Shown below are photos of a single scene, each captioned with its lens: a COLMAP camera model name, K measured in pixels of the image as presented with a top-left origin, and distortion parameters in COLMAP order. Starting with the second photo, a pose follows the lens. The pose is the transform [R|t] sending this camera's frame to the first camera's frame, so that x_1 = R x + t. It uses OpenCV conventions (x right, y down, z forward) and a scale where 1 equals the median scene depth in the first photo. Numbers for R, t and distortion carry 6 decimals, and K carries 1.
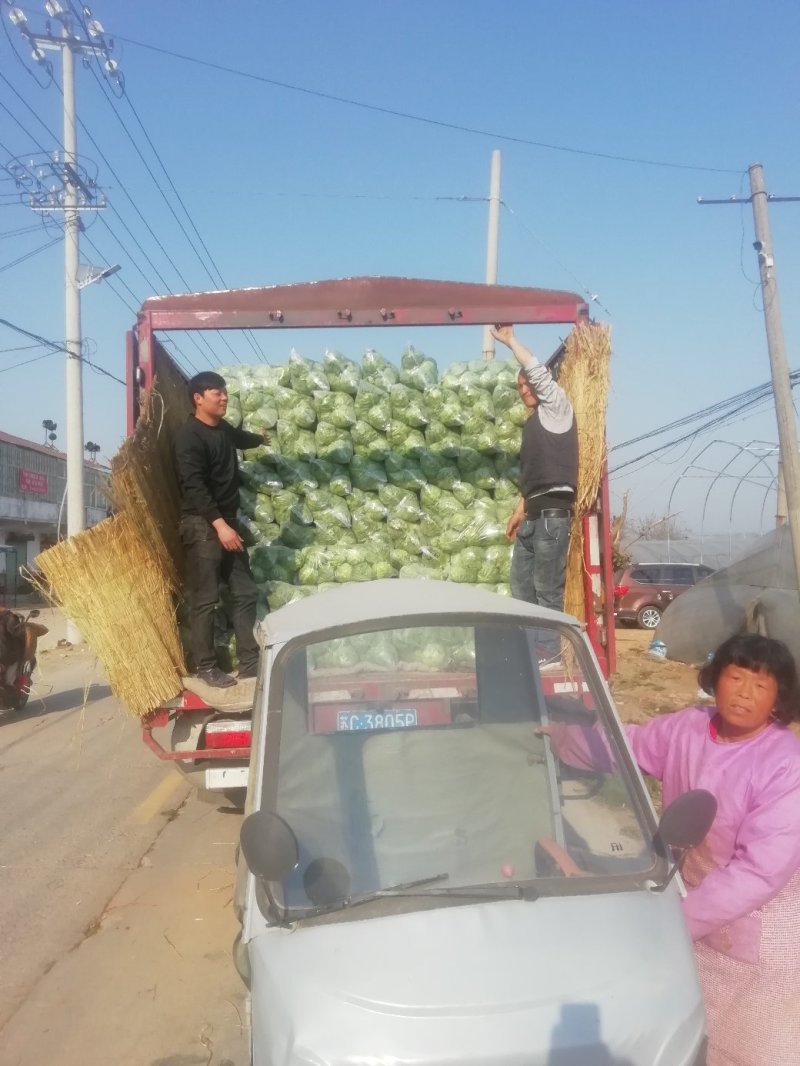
lens RADIAL K [[784.5, 0, 400.0], [0, 784.5, 533.0], [0, 0, 1]] dist [0.045475, -0.000727]
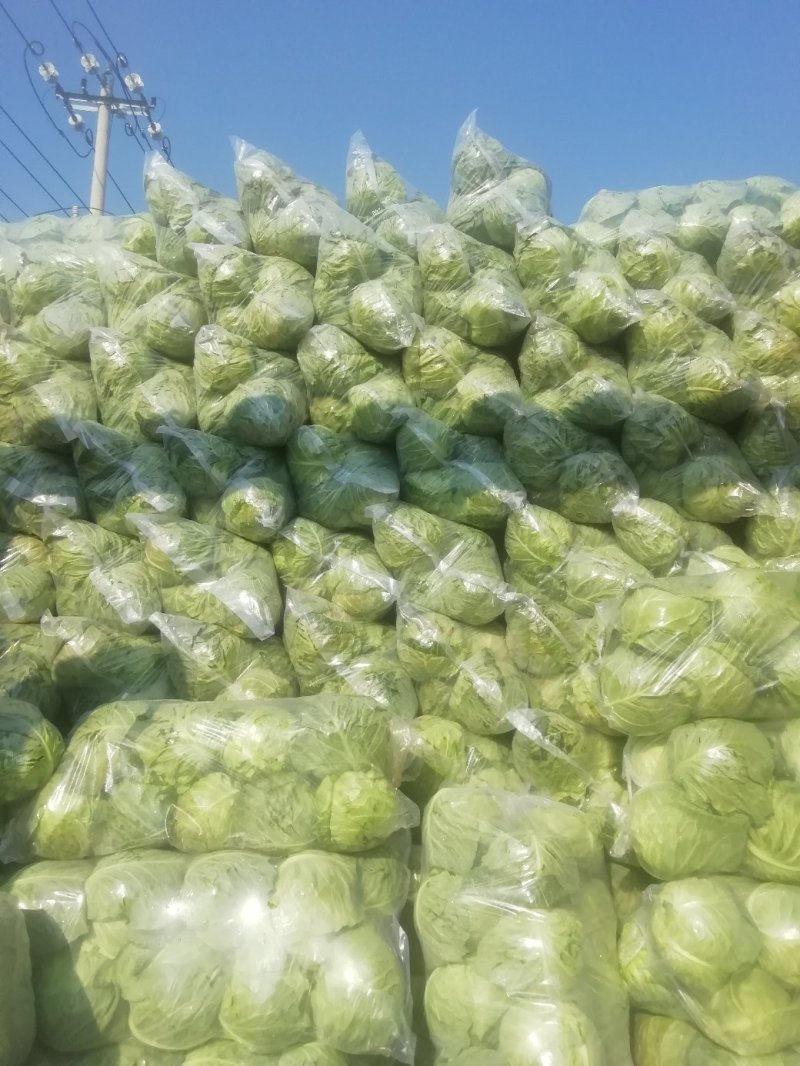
lens RADIAL K [[784.5, 0, 400.0], [0, 784.5, 533.0], [0, 0, 1]] dist [0.045475, -0.000727]
pose [[0.993548, -0.000939, -0.113405, 0.019660], [-0.018695, 0.984930, -0.171941, 0.003572], [0.111857, 0.172952, 0.978558, 0.688889]]
